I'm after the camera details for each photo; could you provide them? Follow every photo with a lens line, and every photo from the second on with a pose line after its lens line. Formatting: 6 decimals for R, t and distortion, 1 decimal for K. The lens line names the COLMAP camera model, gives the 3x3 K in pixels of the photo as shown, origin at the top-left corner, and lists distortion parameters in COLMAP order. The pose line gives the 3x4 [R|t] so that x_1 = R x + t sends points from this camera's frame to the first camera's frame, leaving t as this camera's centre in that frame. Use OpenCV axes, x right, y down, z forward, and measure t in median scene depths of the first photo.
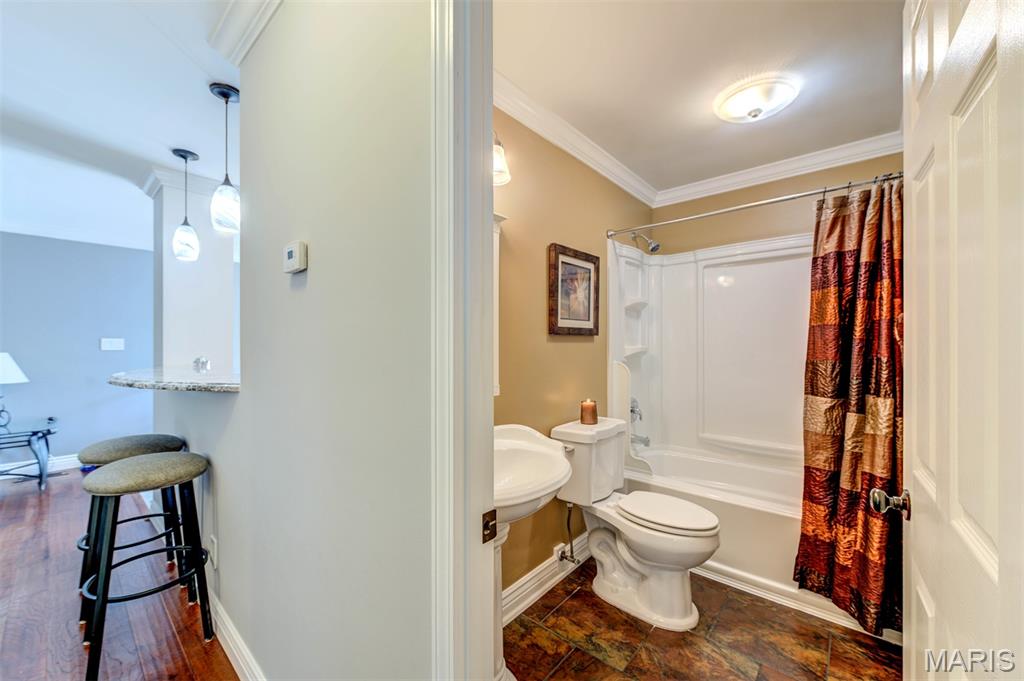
lens RADIAL K [[407.8, 0, 512.4], [0, 407.8, 344.2], [0, 0, 1]] dist [0.003234, -0.001661]
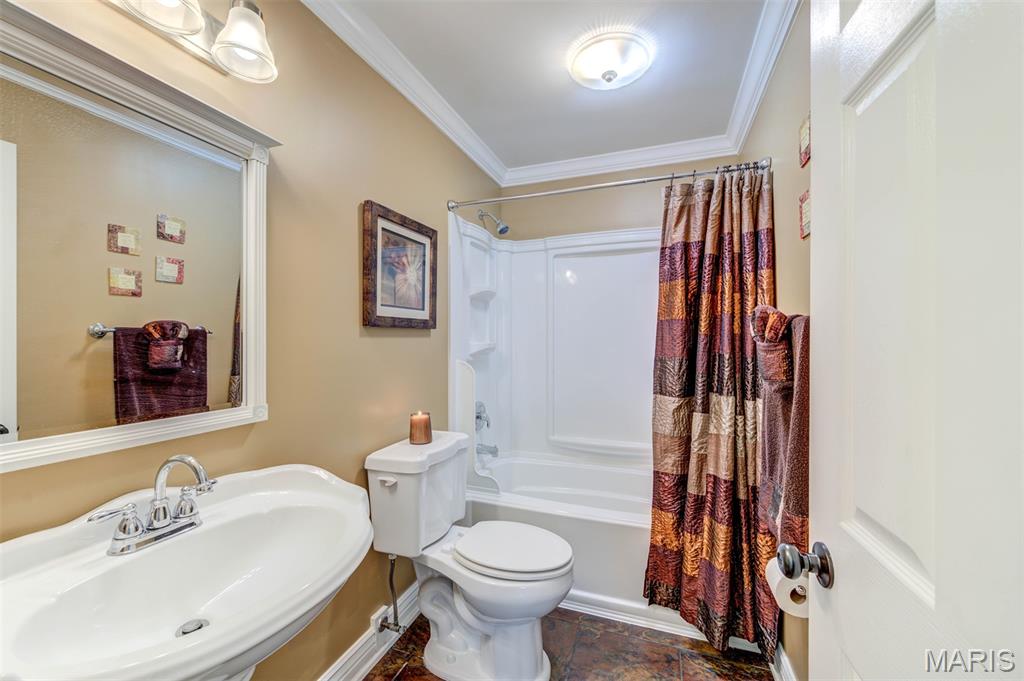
lens RADIAL K [[407.8, 0, 513.9], [0, 407.8, 341.7], [0, 0, 1]] dist [0.003234, -0.001661]
pose [[0.939163, -0.000672, 0.343471, 0.098335], [-0.000796, 0.999991, 0.004131, 0.000281], [-0.343471, -0.004153, 0.939154, 0.239609]]
